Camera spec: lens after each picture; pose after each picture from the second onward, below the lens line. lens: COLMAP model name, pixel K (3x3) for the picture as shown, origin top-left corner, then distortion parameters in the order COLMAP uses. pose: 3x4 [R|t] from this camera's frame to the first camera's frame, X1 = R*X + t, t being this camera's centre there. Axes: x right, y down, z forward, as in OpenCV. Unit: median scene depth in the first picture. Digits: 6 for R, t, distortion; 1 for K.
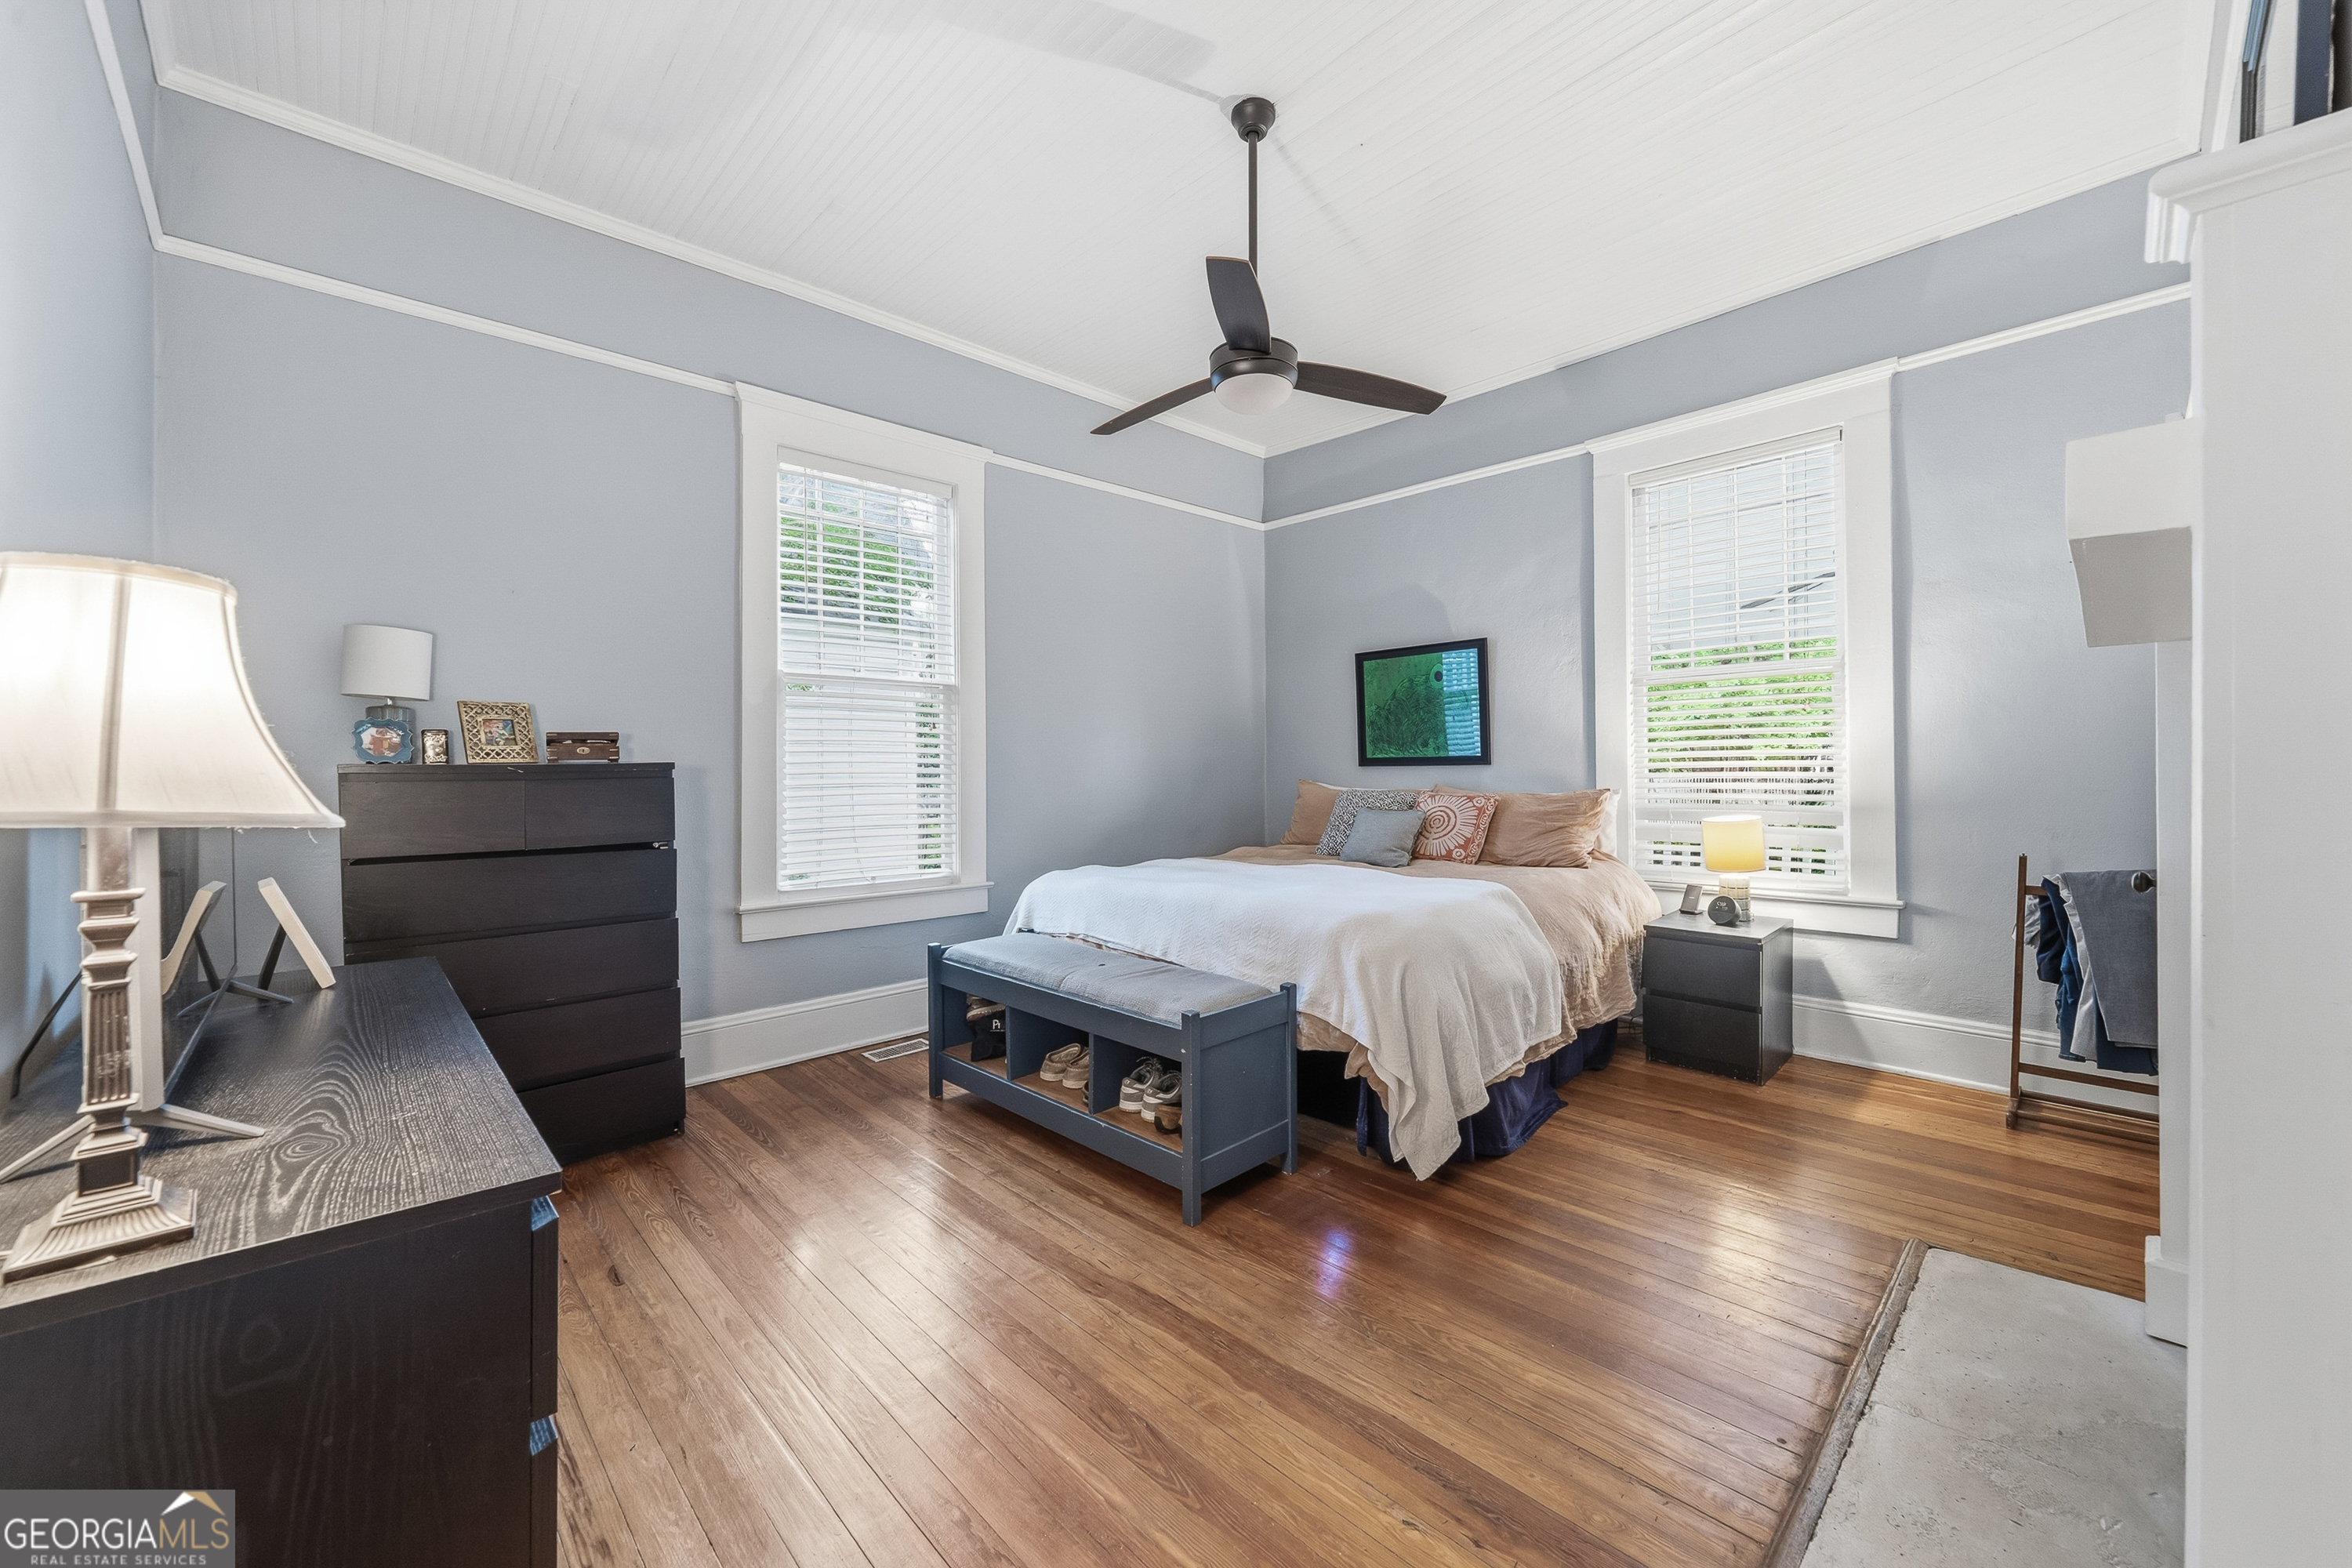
lens RADIAL K [[893.7, 0, 1176.0], [0, 893.7, 784.0], [0, 0, 1]] dist [-0.001920, -0.000194]
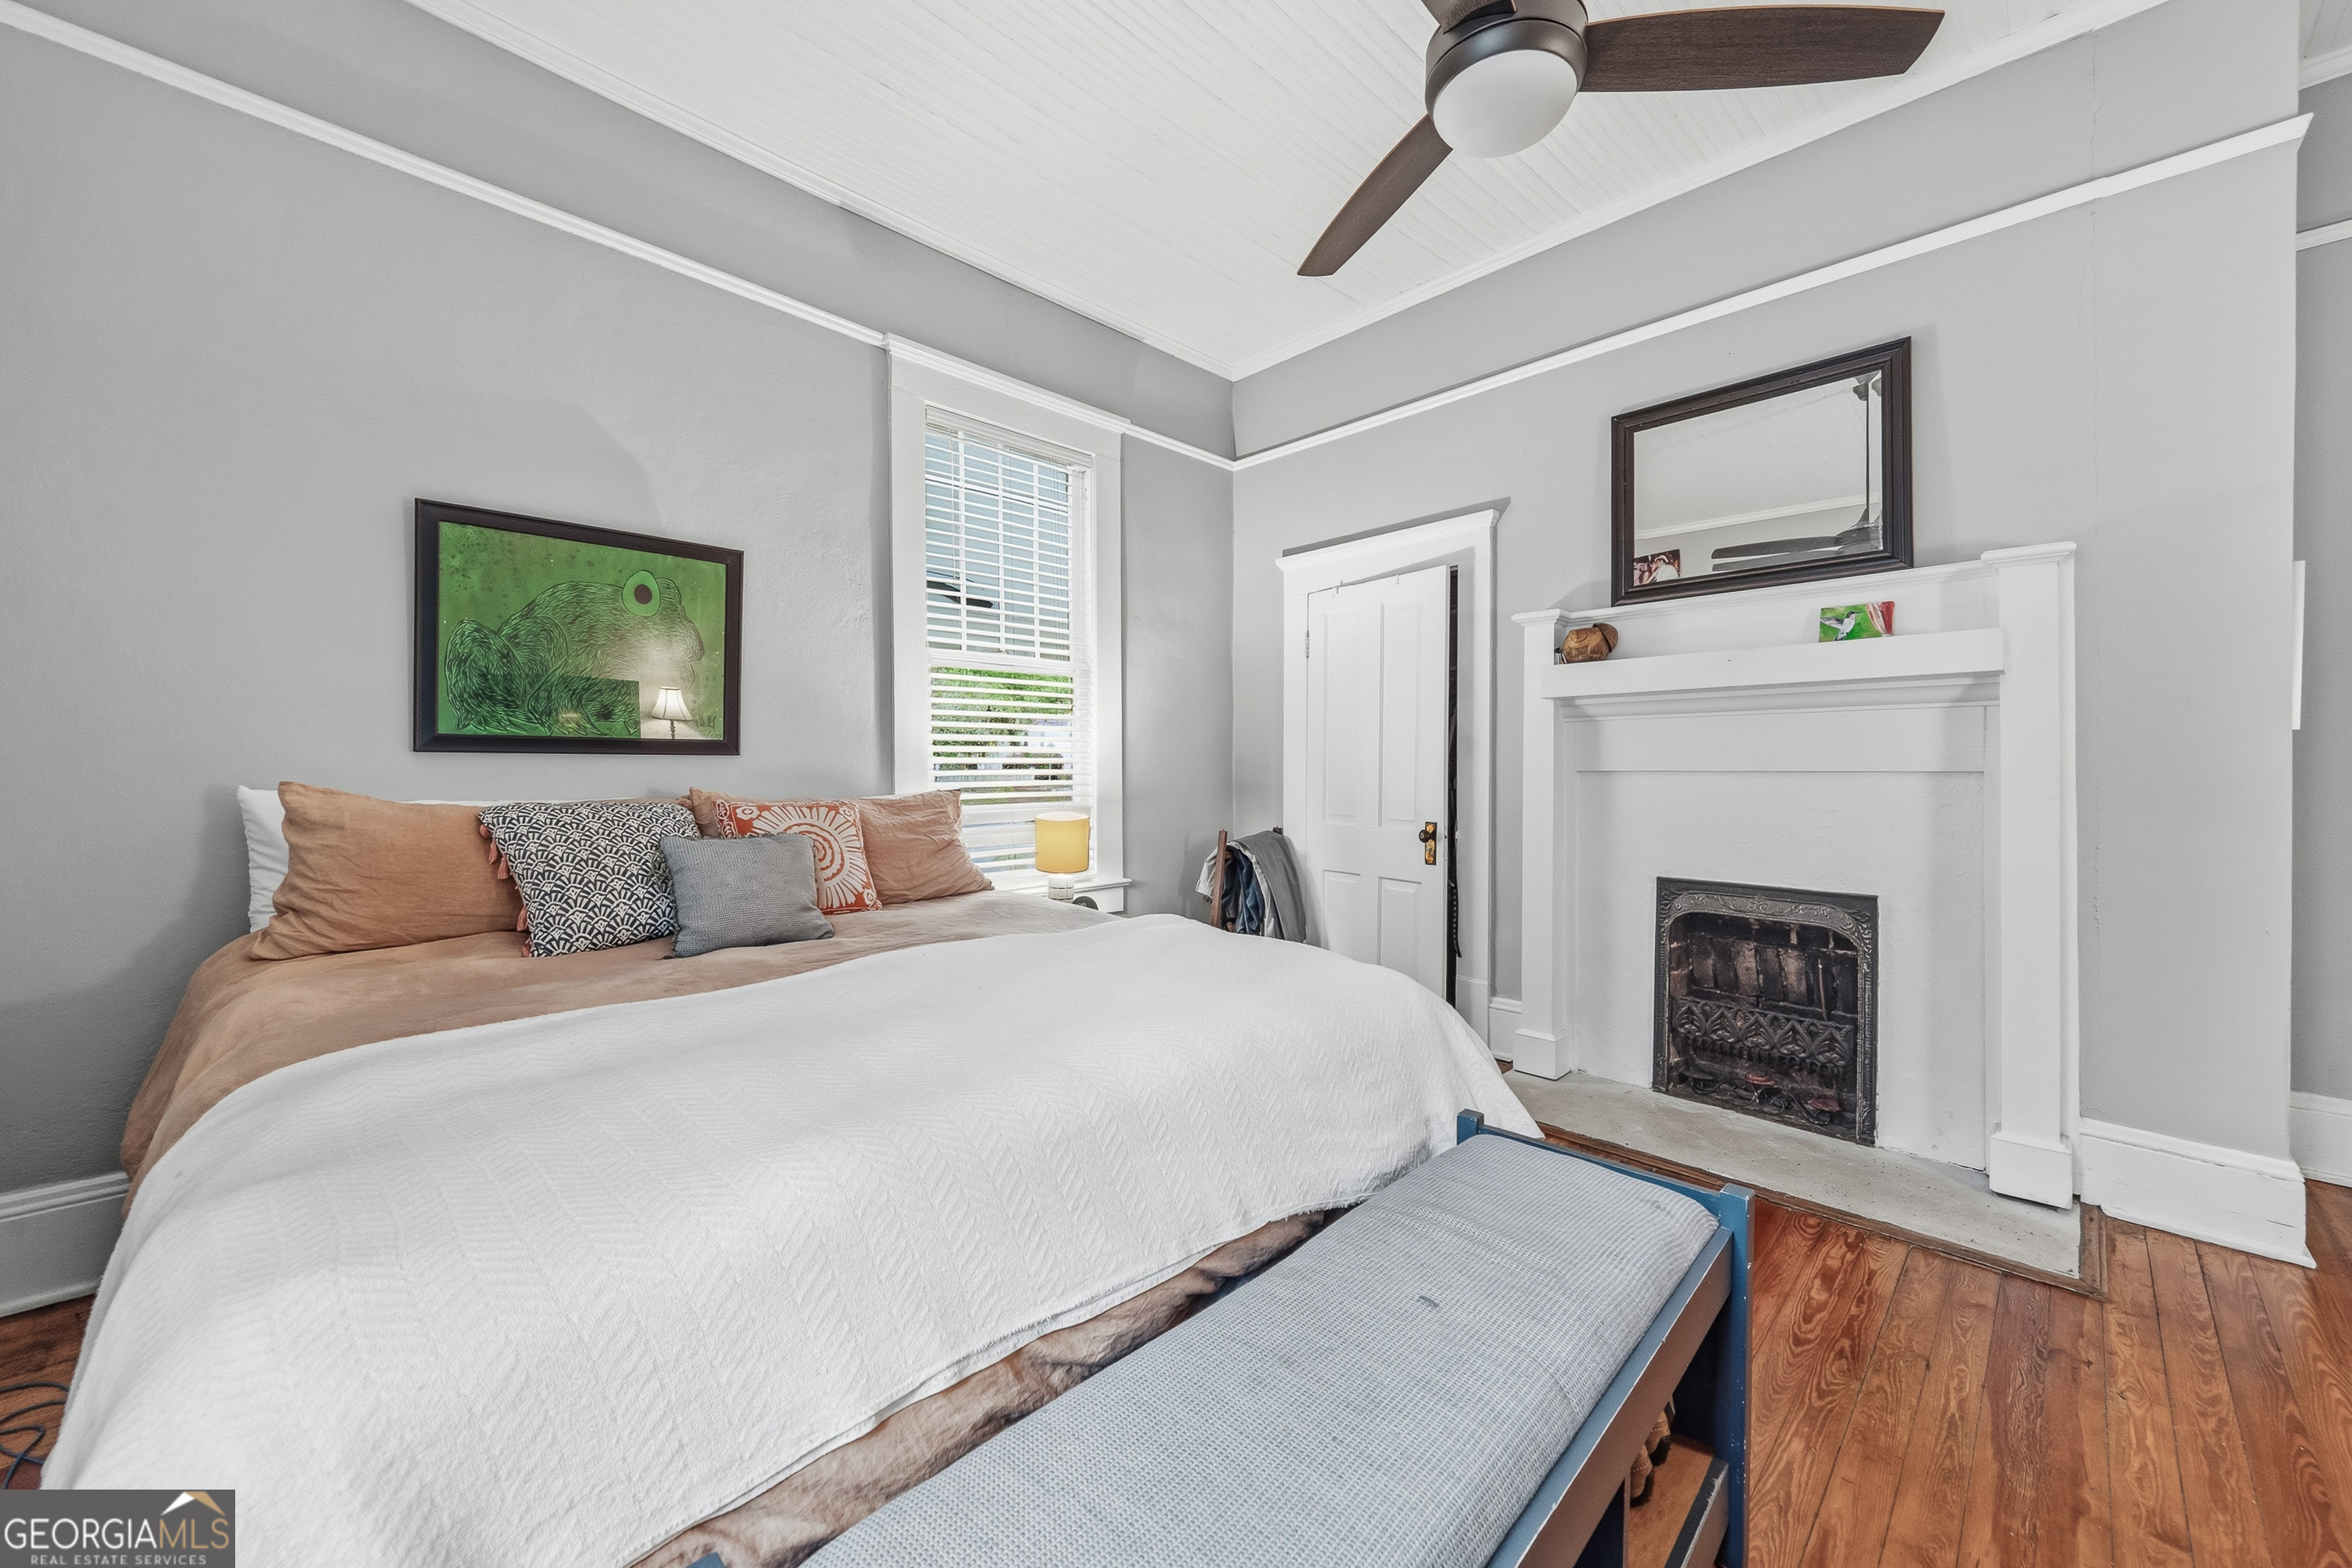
lens RADIAL K [[893.7, 0, 1176.0], [0, 893.7, 784.0], [0, 0, 1]] dist [-0.001920, -0.000194]
pose [[-0.010913, -0.006159, 0.999921, -0.298667], [0.011704, 0.999912, 0.006287, -0.001846], [-0.999872, 0.011771, -0.010840, 0.749066]]
